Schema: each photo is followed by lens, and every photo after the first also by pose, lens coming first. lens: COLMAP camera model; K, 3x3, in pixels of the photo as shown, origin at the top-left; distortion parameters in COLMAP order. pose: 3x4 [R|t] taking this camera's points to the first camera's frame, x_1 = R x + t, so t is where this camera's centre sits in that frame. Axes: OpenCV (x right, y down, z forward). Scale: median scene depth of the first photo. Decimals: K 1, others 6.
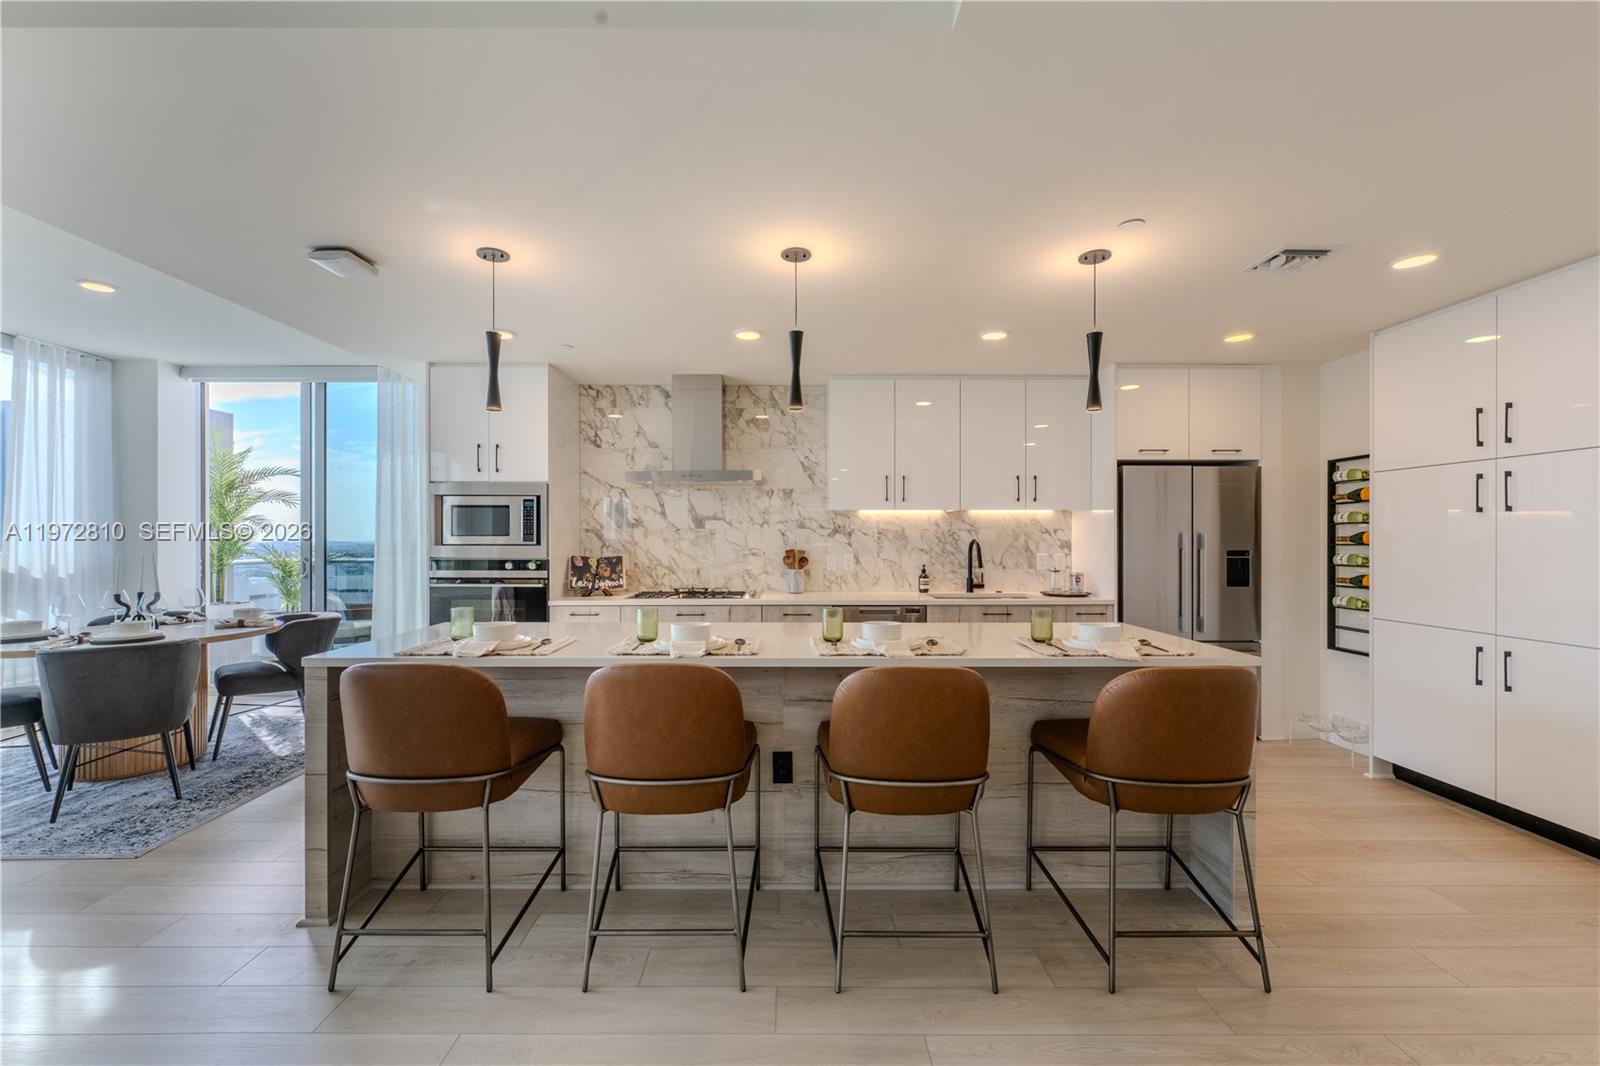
lens RADIAL K [[643.0, 0, 788.4], [0, 643.0, 539.6], [0, 0, 1]] dist [-0.000211, -0.000050]
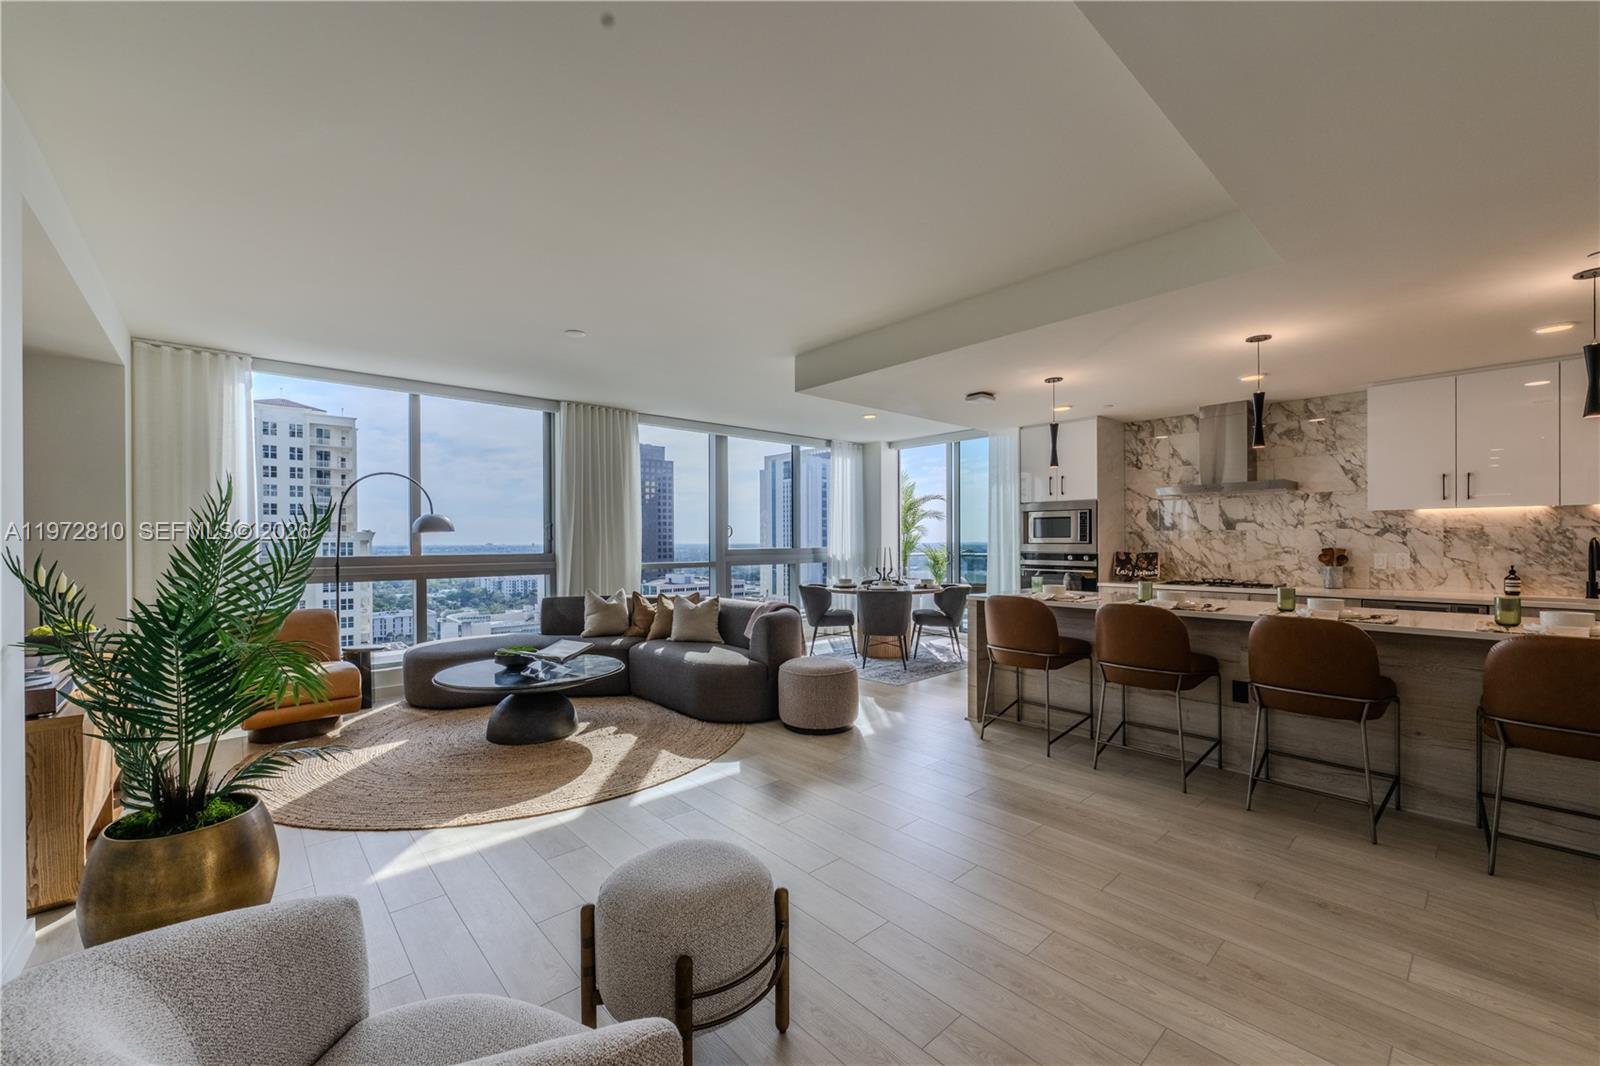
lens RADIAL K [[631.7, 0, 807.2], [0, 631.7, 543.1], [0, 0, 1]] dist [0.000498, 0.000037]
pose [[0.672811, -0.000523, -0.739814, 0.200177], [0.003372, 0.999992, 0.002359, 0.001496], [0.739807, -0.004082, 0.672807, -0.364126]]
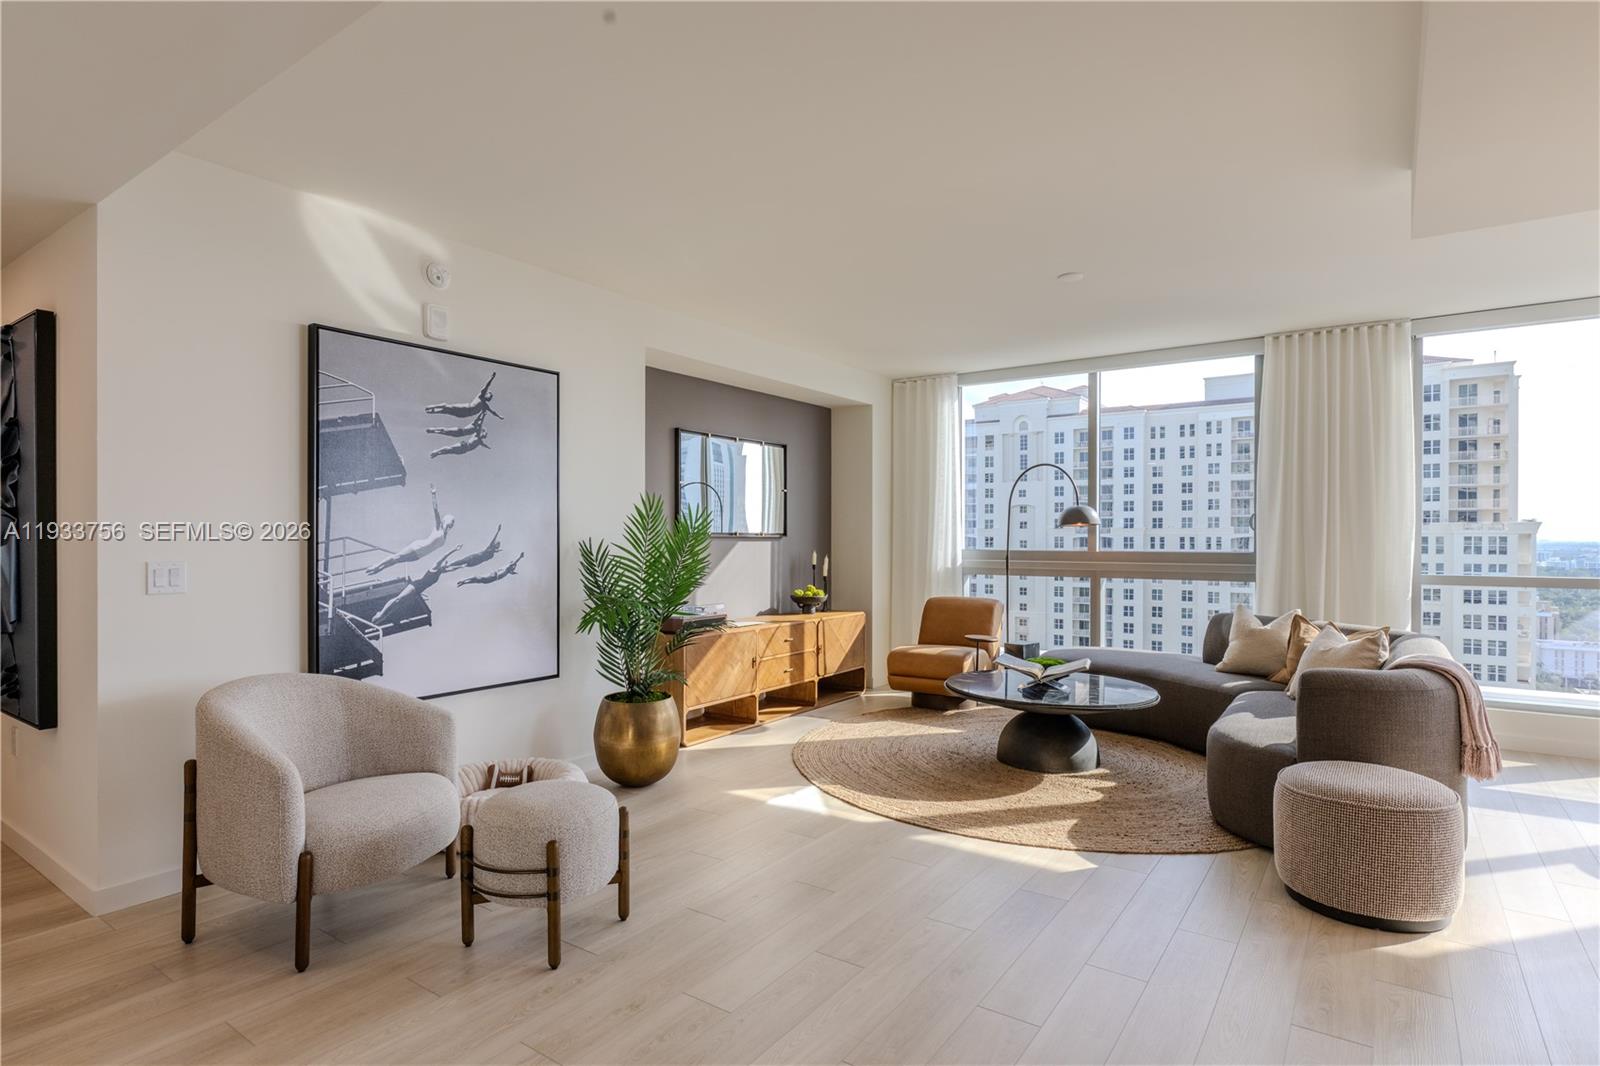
lens RADIAL K [[835.4, 0, 801.6], [0, 835.4, 539.5], [0, 0, 1]] dist [-0.002384, -0.000452]
pose [[-0.576529, 0.001900, -0.817074, 0.269231], [-0.001848, 0.999992, 0.003629, 0.001757], [0.817075, 0.003602, -0.576521, 0.291595]]
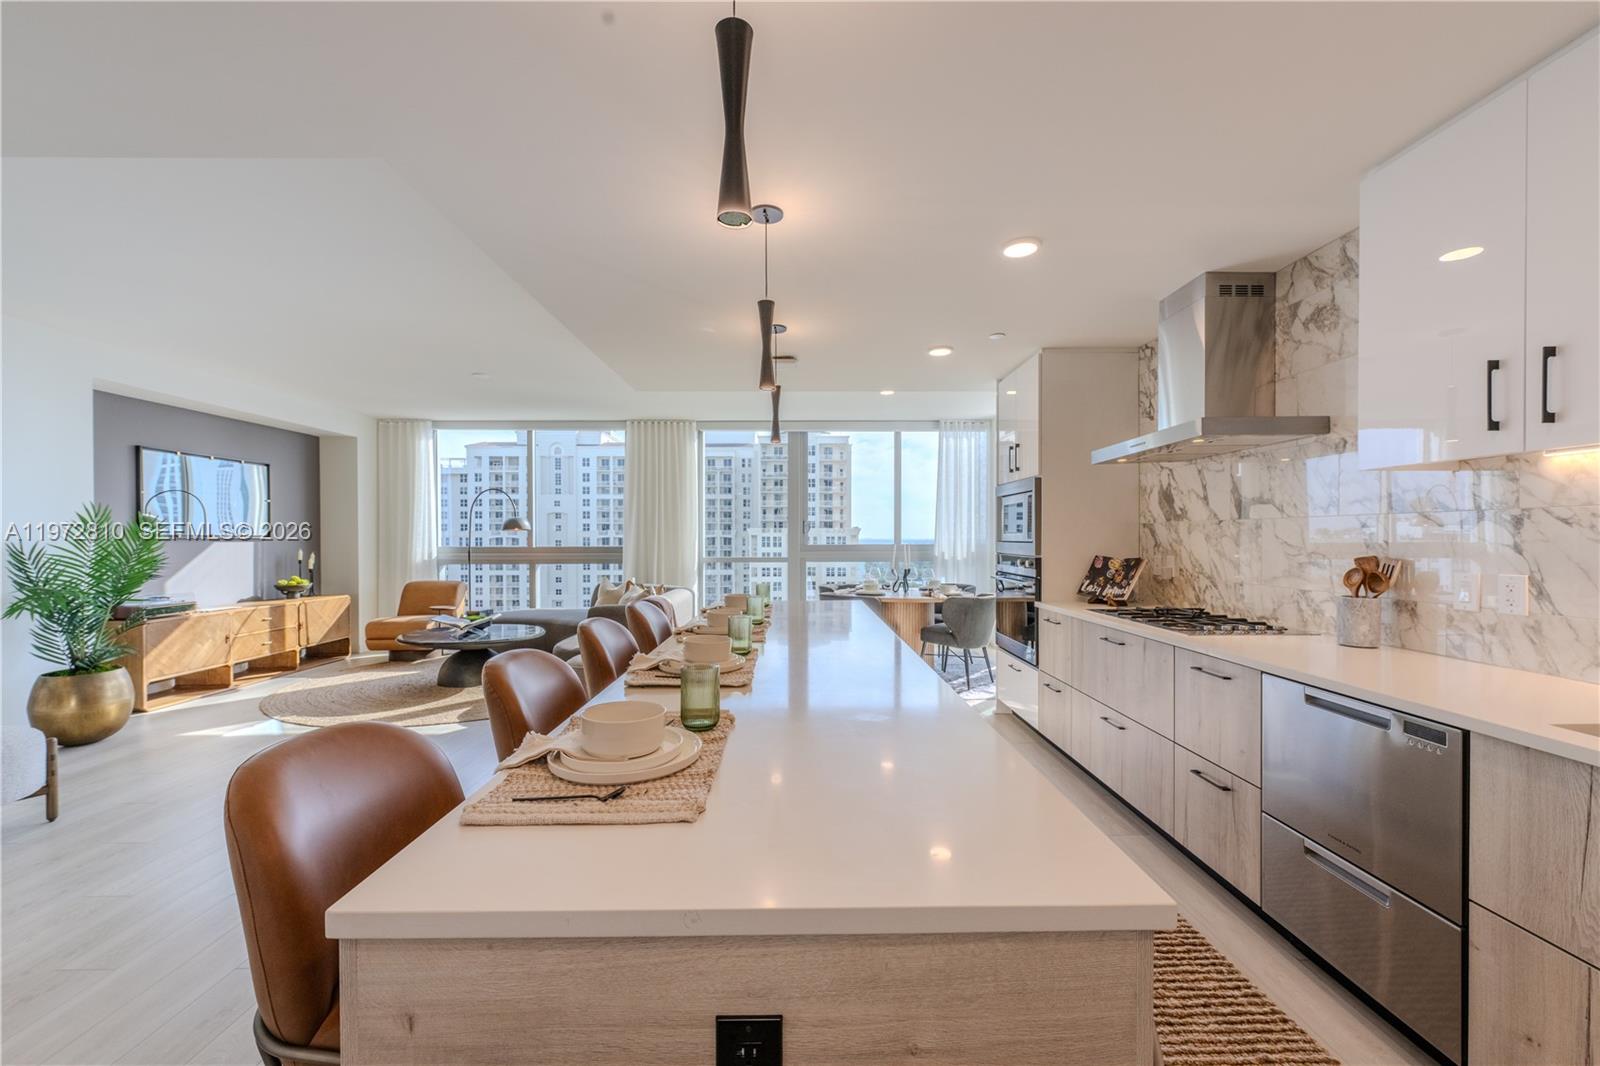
lens RADIAL K [[631.7, 0, 807.2], [0, 631.7, 543.1], [0, 0, 1]] dist [0.000498, 0.000037]
pose [[0.014788, 0.009264, -0.999848, 0.476962], [0.000292, 0.999957, 0.009269, 0.000681], [0.999891, -0.000429, 0.014784, 0.568014]]
